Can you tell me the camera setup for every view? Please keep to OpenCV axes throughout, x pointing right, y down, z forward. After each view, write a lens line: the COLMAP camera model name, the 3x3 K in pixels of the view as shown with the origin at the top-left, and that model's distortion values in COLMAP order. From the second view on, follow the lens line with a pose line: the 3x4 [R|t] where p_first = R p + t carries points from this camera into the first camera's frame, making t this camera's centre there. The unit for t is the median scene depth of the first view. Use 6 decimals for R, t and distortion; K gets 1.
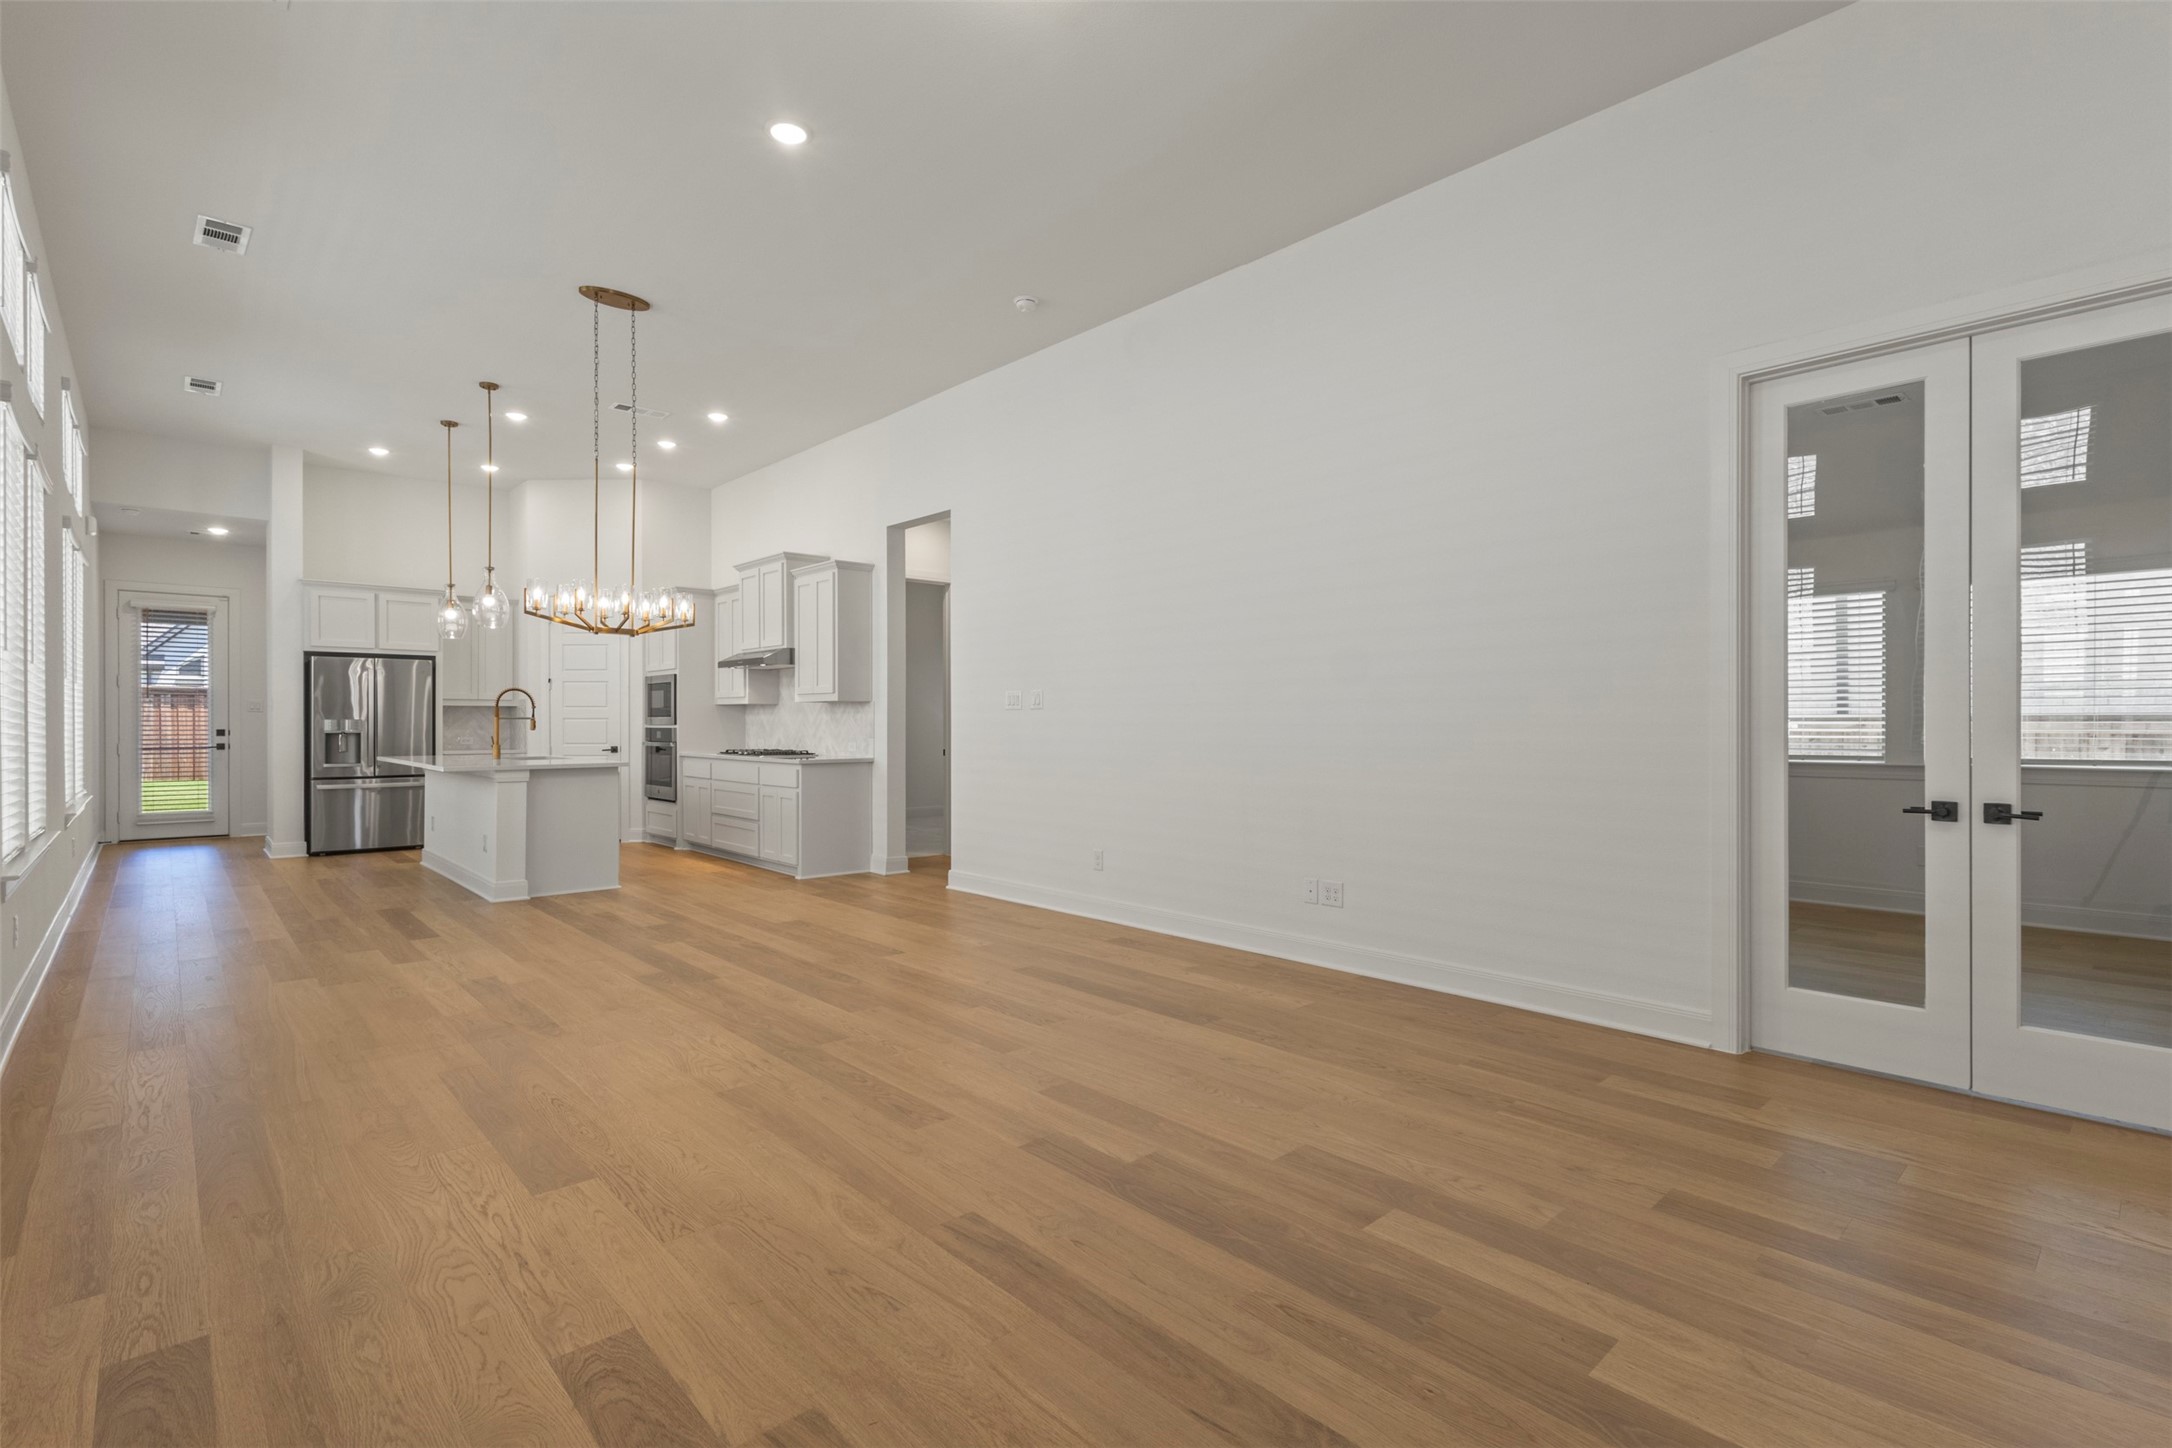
lens RADIAL K [[1002.4, 0, 1085.4], [0, 1002.4, 729.5], [0, 0, 1]] dist [0.000616, 0.000170]
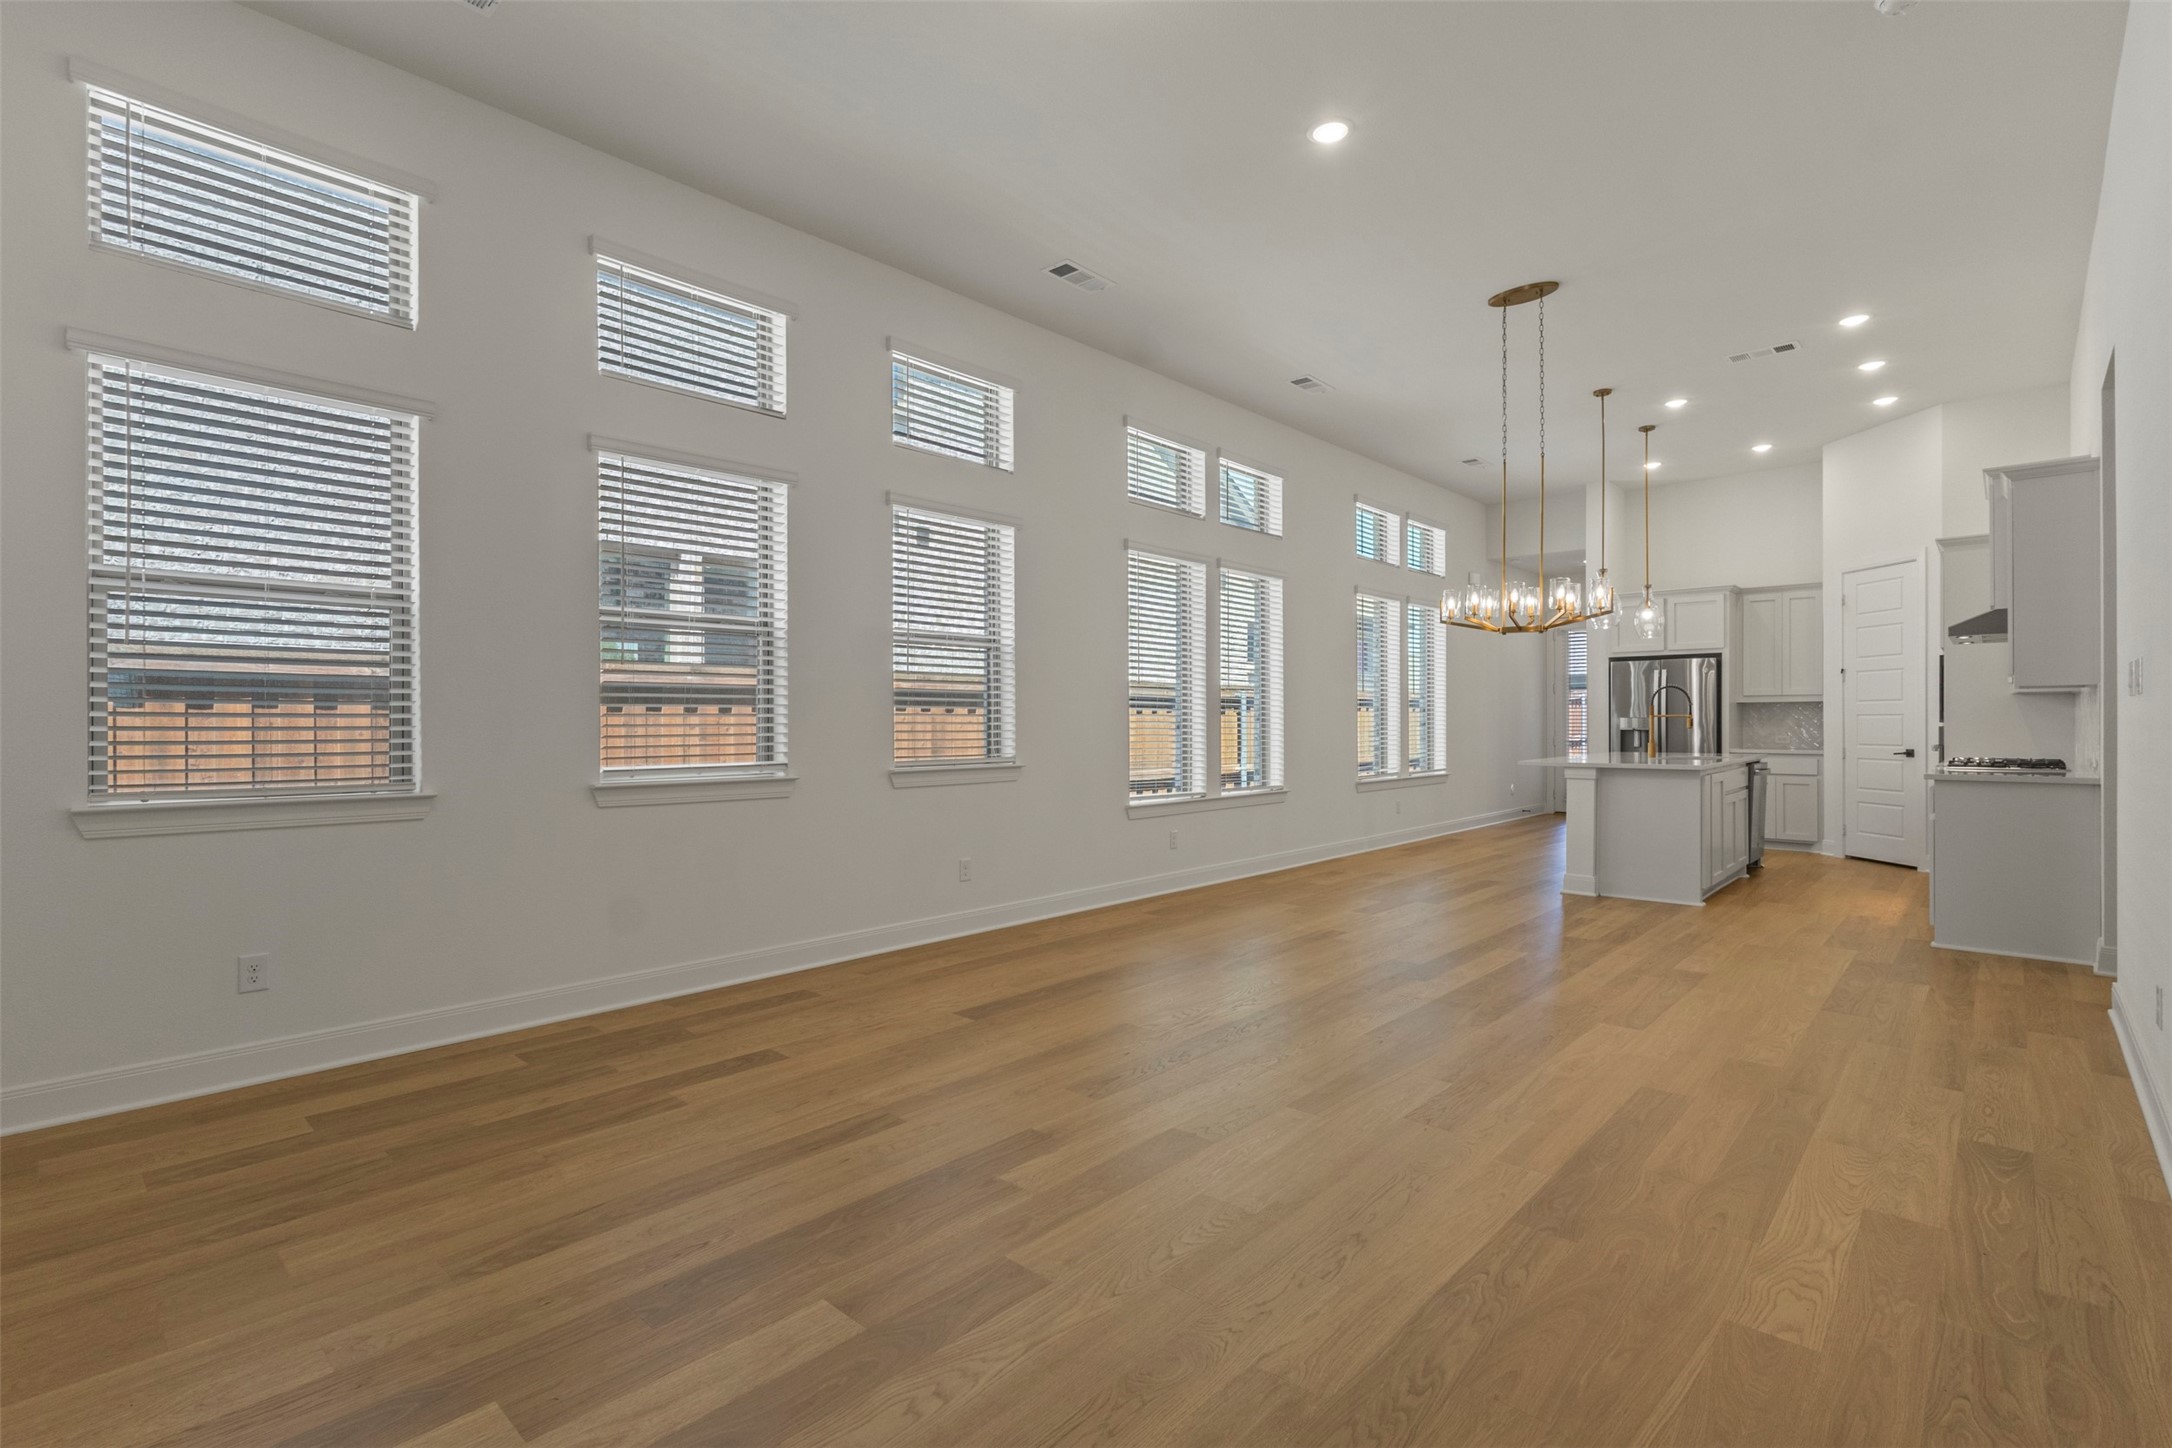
lens RADIAL K [[1003.8, 0, 1073.8], [0, 1003.8, 722.9], [0, 0, 1]] dist [0.000546, -0.000016]
pose [[0.073093, -0.000011, -0.997325, 0.533704], [-0.002488, 0.999997, -0.000194, -0.004156], [0.997322, 0.002495, 0.073093, 0.525185]]
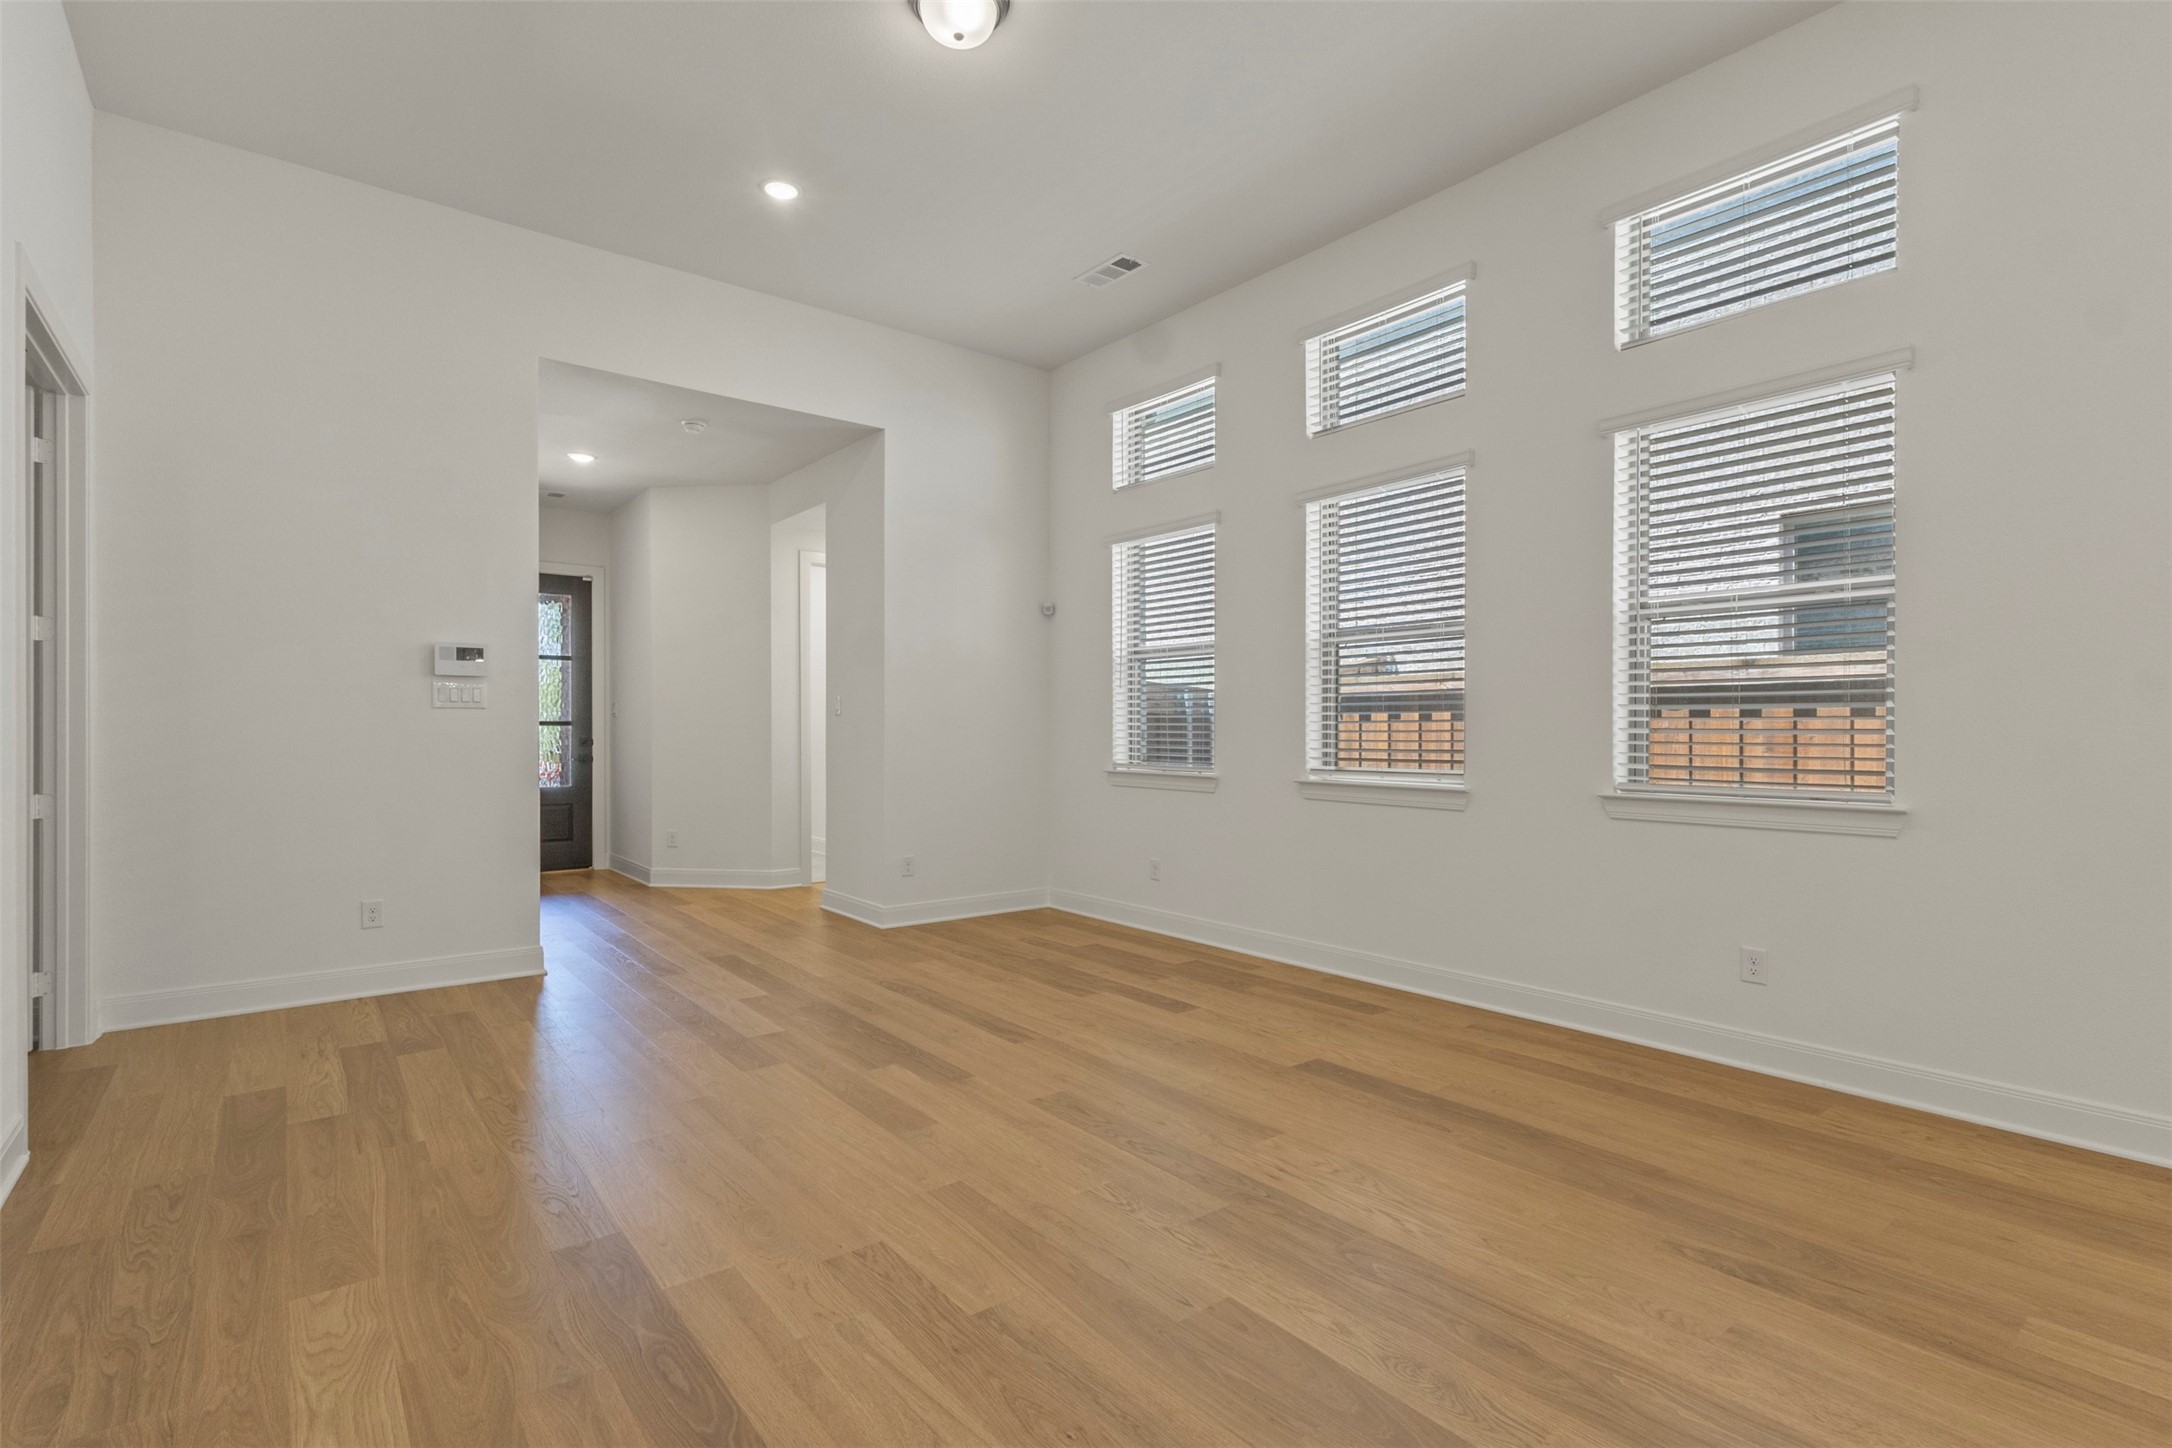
lens RADIAL K [[1010.6, 0, 1078.3], [0, 1010.6, 729.0], [0, 0, 1]] dist [0.006439, 0.000707]
pose [[-0.996798, -0.002415, 0.079931, -0.157309], [-0.001945, 0.999980, 0.005957, -0.007595], [-0.079943, 0.005783, -0.996783, 1.202365]]
